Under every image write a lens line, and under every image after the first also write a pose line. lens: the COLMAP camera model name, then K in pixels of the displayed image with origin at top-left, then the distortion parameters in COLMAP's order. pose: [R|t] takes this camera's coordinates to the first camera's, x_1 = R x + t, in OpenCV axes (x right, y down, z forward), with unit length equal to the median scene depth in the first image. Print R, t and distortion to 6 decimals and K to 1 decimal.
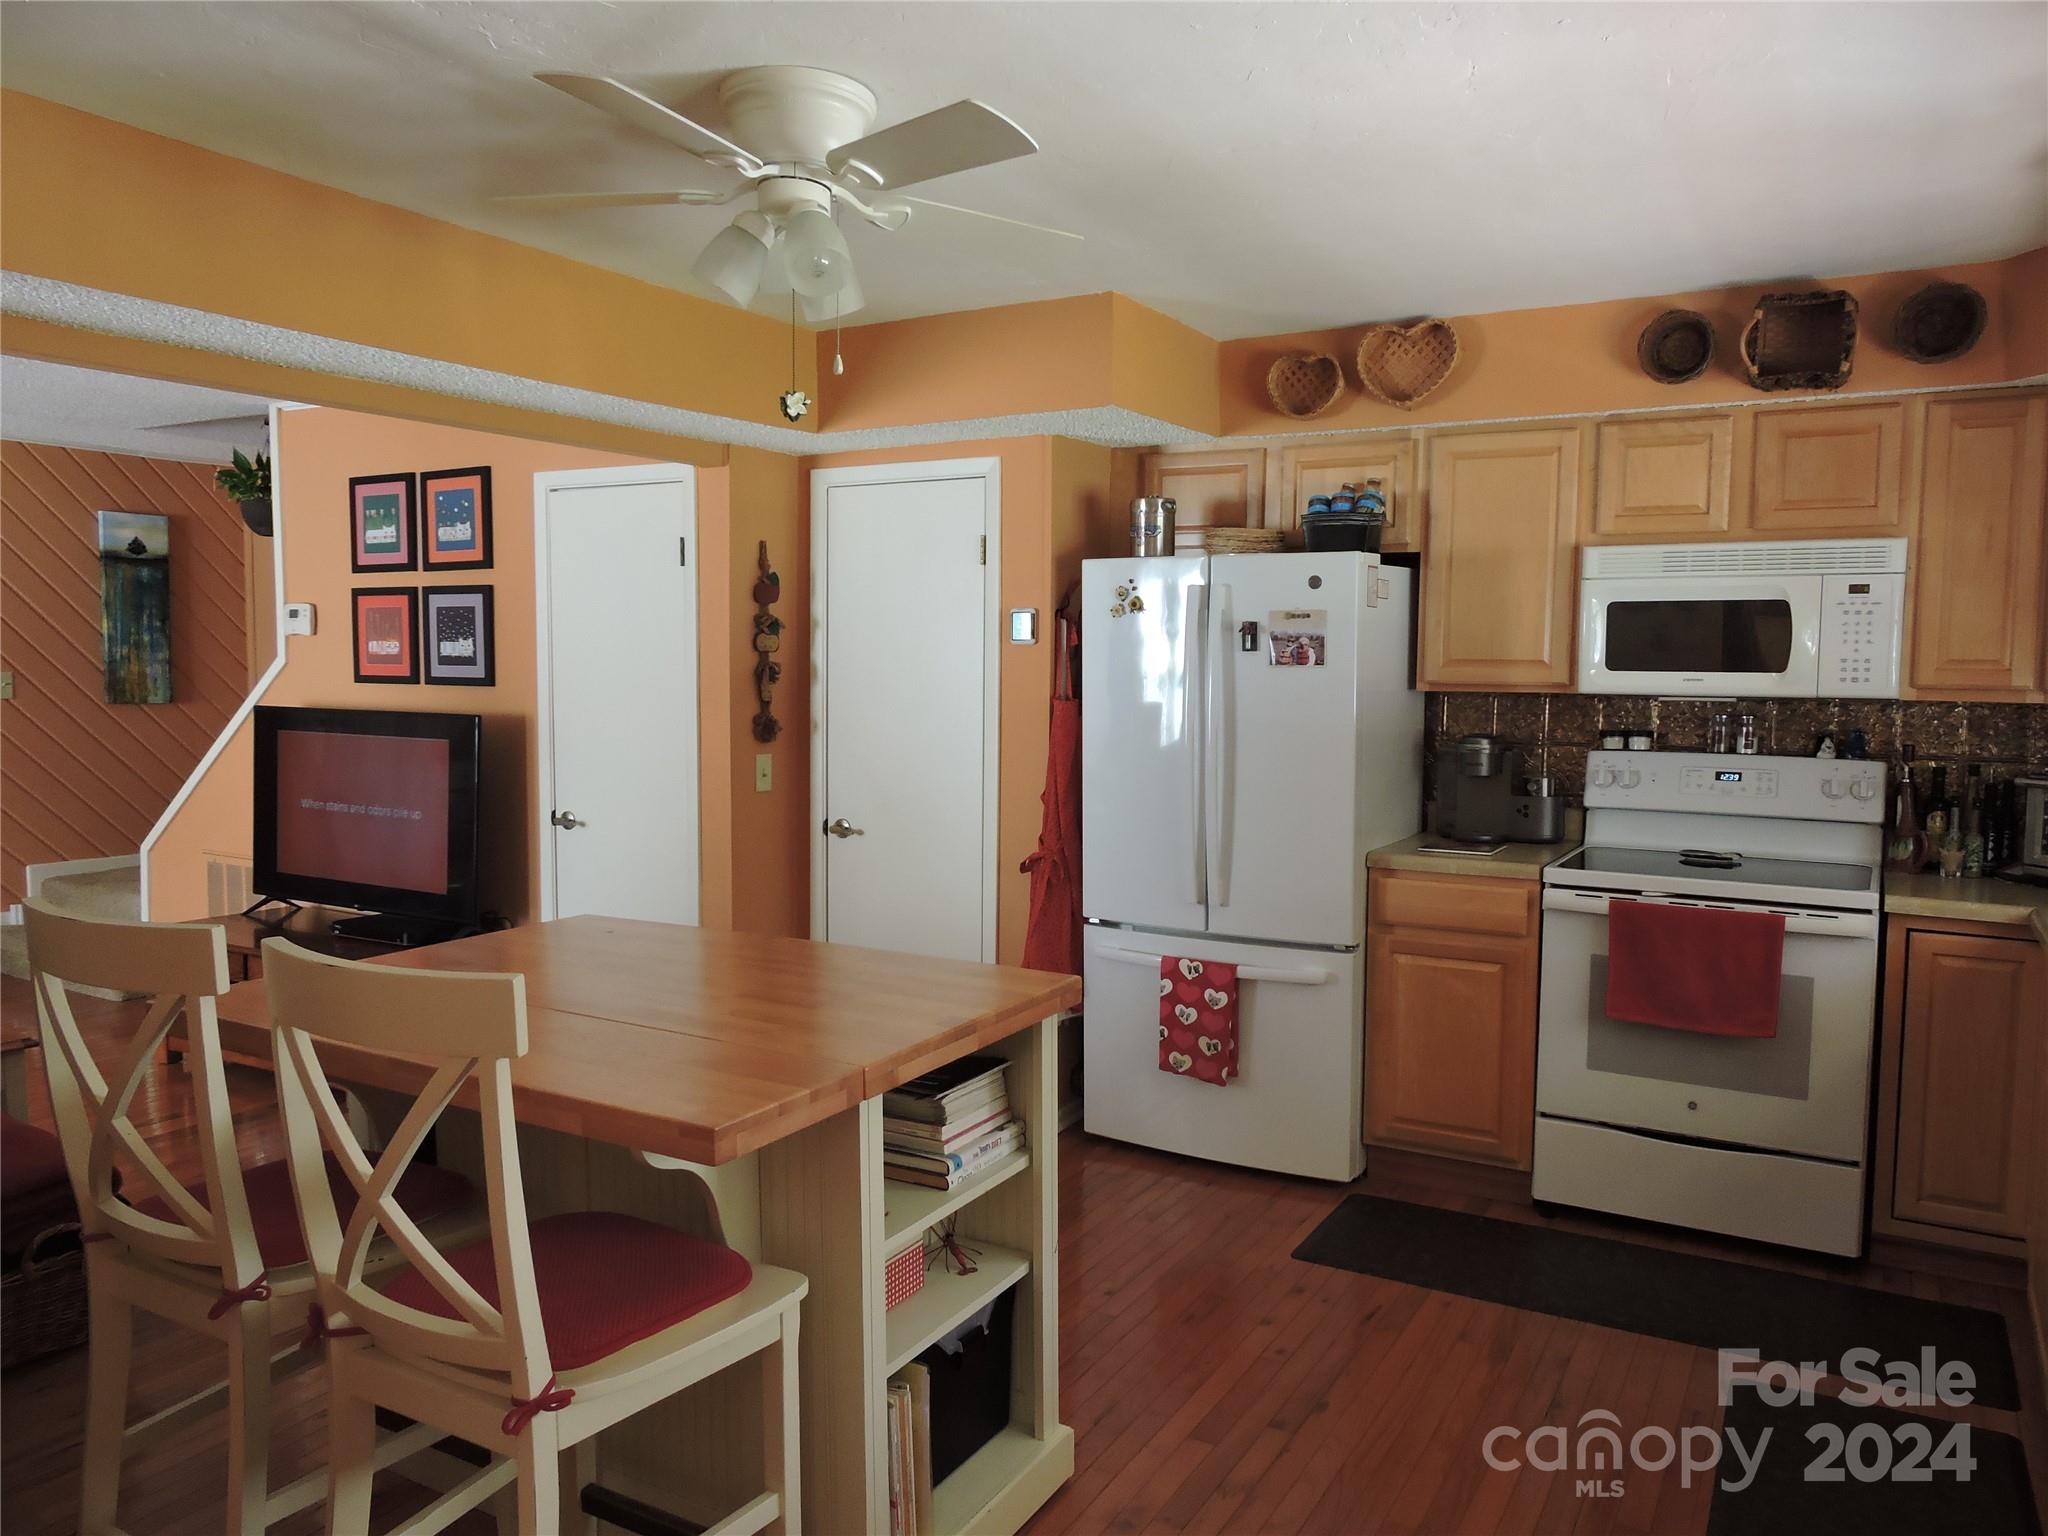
lens RADIAL K [[1467.4, 0, 1033.3], [0, 1467.4, 779.0], [0, 0, 1]] dist [0.000326, -0.000428]
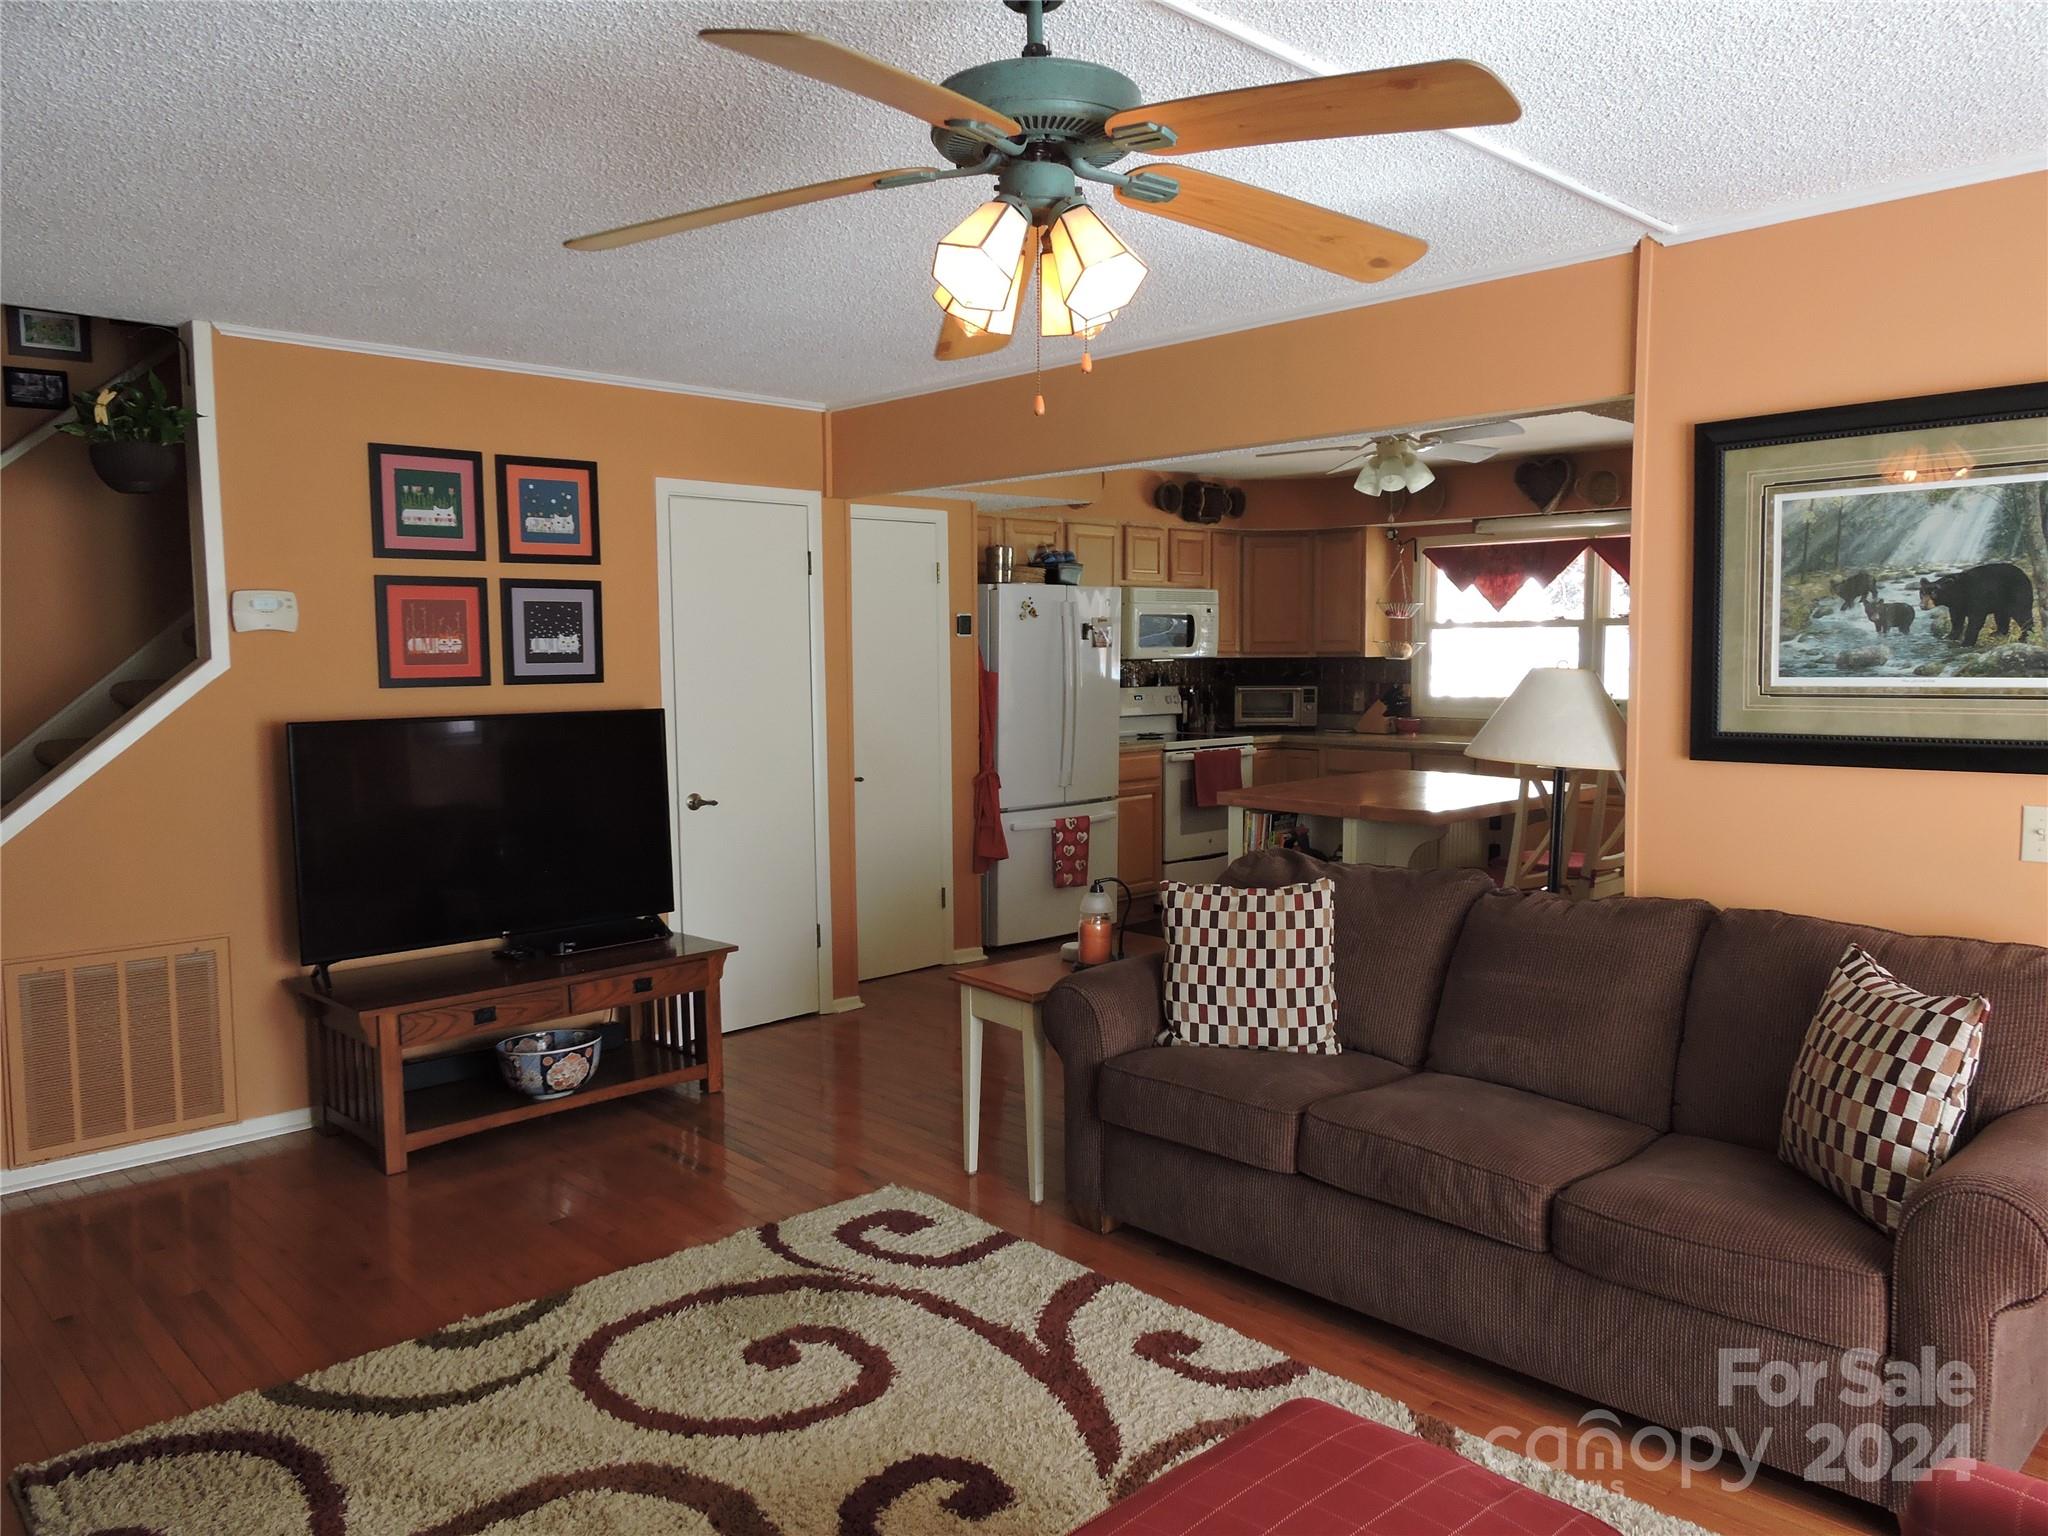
lens RADIAL K [[1467.4, 0, 1033.3], [0, 1467.4, 779.0], [0, 0, 1]] dist [0.000326, -0.000428]
pose [[0.276720, -0.097845, 0.955956, -1.596355], [0.092912, 0.992866, 0.074728, -0.057649], [-0.956448, 0.068141, 0.283836, 0.560490]]
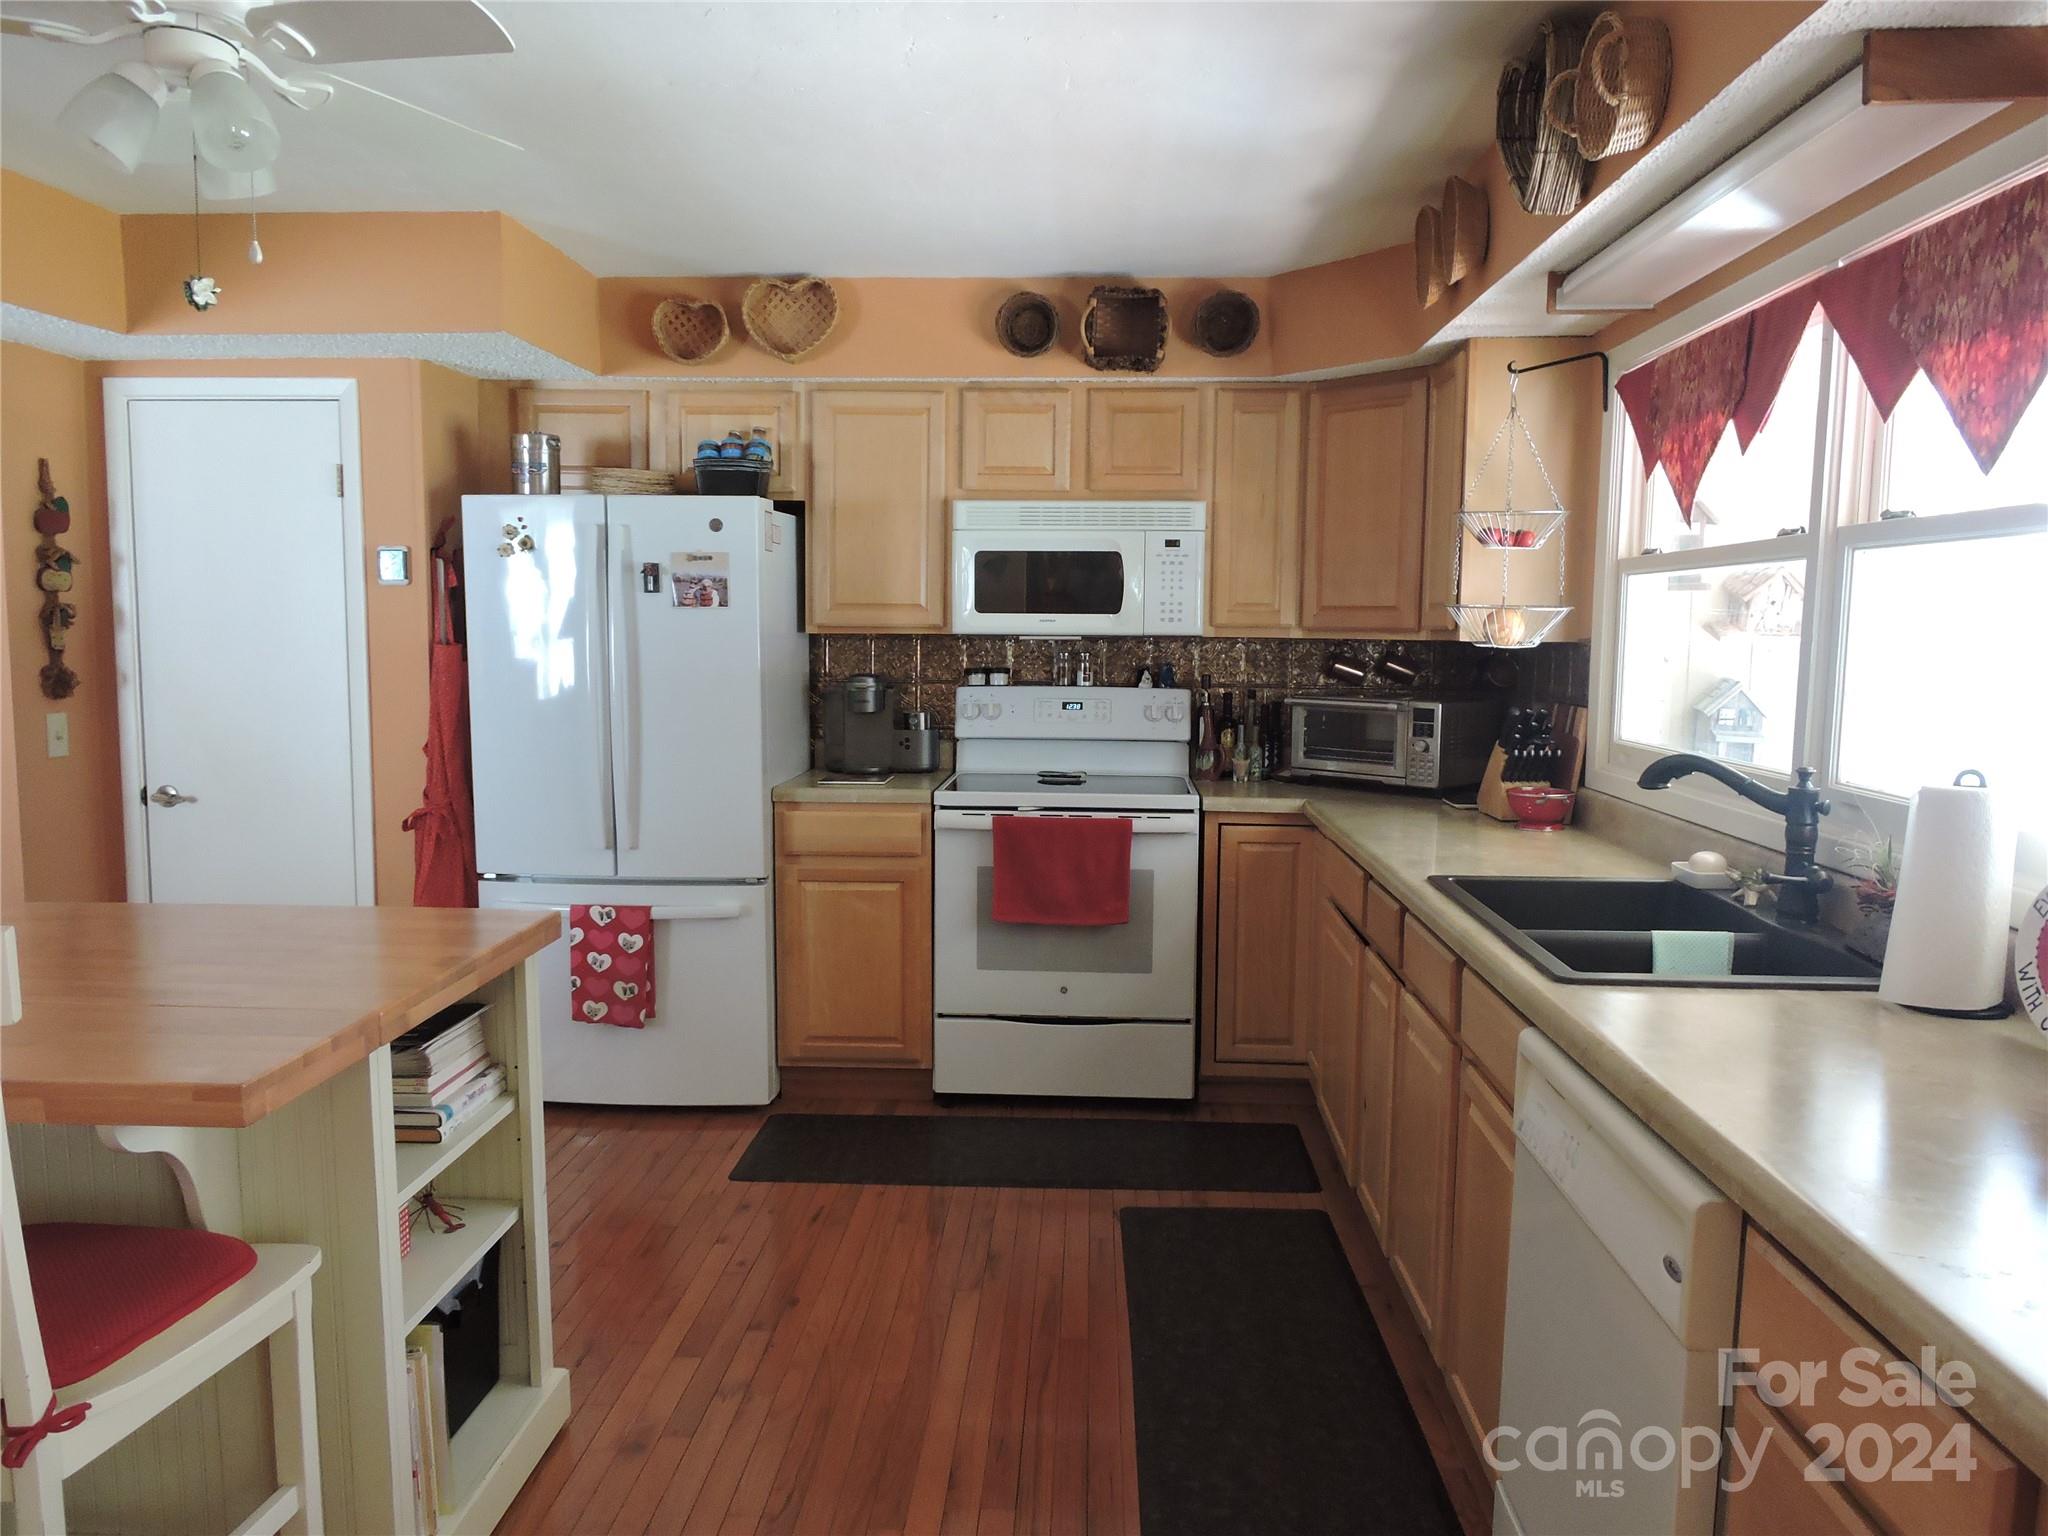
lens RADIAL K [[1467.4, 0, 1033.3], [0, 1467.4, 779.0], [0, 0, 1]] dist [0.000326, -0.000428]
pose [[0.887948, -0.048412, 0.457388, -0.084766], [0.037882, 0.998764, 0.032171, 0.017552], [-0.458381, -0.011239, 0.888685, -0.010756]]
